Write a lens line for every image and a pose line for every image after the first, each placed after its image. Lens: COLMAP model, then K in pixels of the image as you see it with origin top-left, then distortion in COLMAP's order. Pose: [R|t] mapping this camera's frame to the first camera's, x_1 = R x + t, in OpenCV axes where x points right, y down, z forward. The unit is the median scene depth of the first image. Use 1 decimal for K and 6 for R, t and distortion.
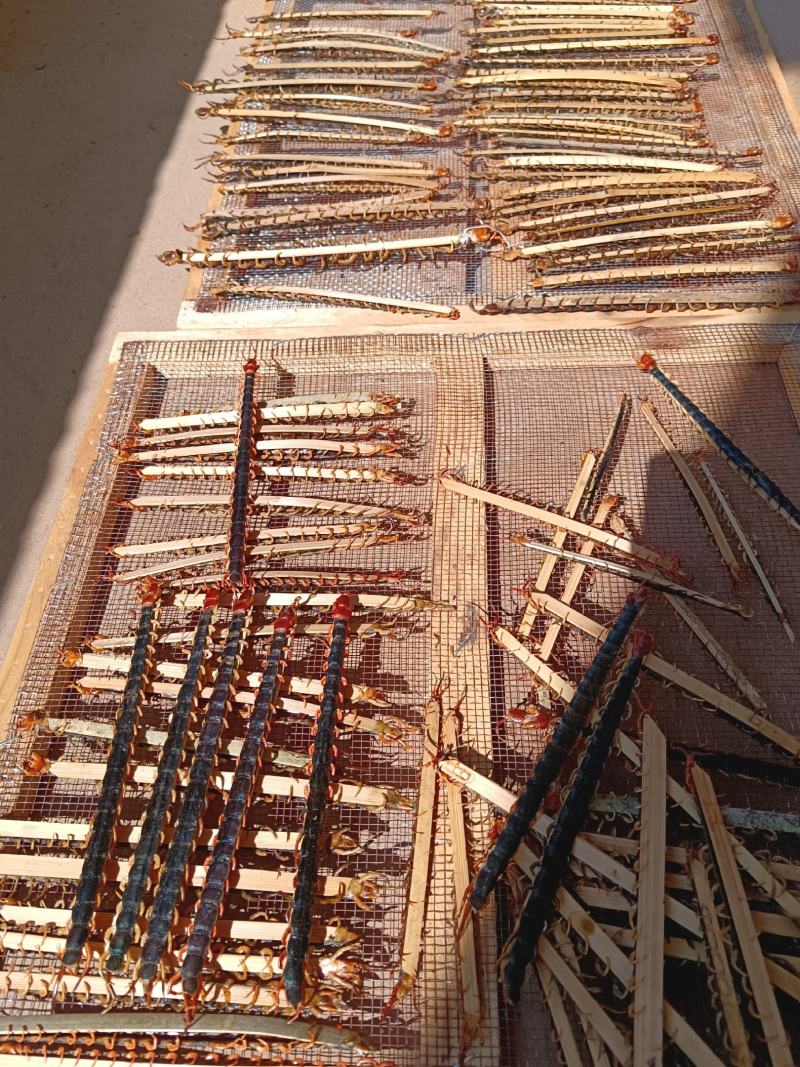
lens RADIAL K [[848.7, 0, 400.0], [0, 848.7, 533.5], [0, 0, 1]] dist [0.052011, -0.068300]
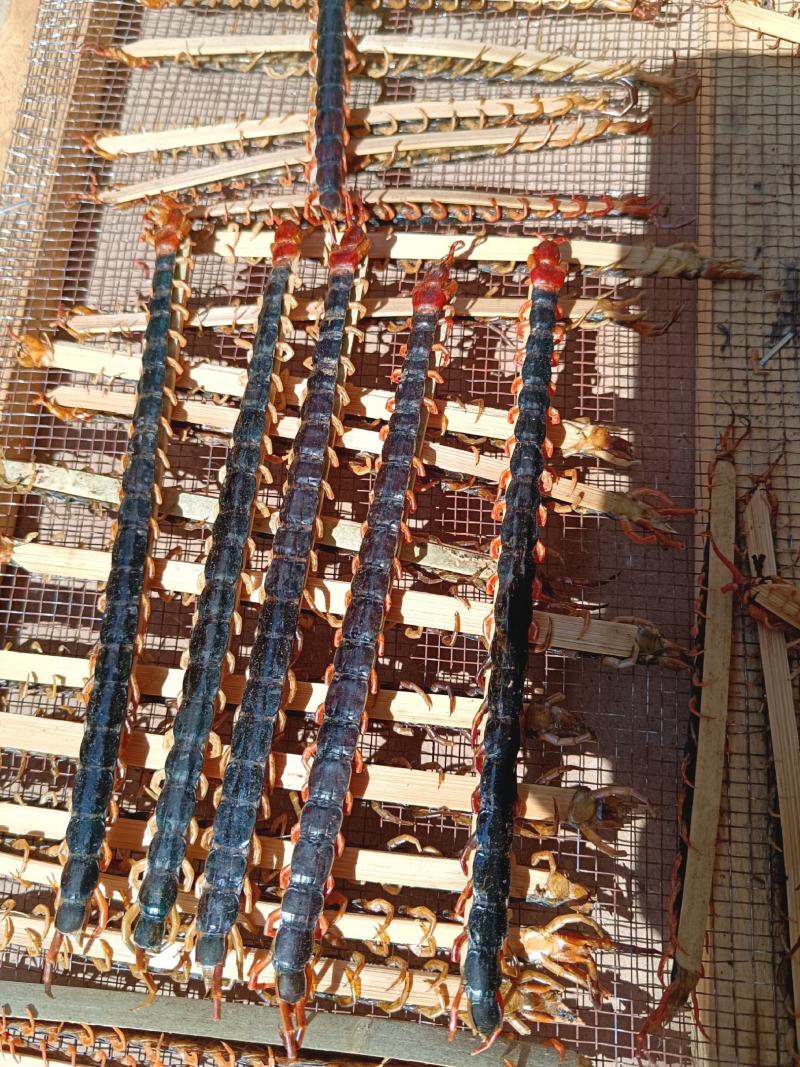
lens RADIAL K [[893.7, 0, 400.0], [0, 893.7, 533.5], [0, 0, 1]] dist [0.000621, -0.003416]
pose [[0.998162, 0.039019, -0.046377, -0.126439], [-0.019495, 0.931232, 0.363906, 0.045152], [0.057388, -0.362333, 0.930280, 0.457375]]
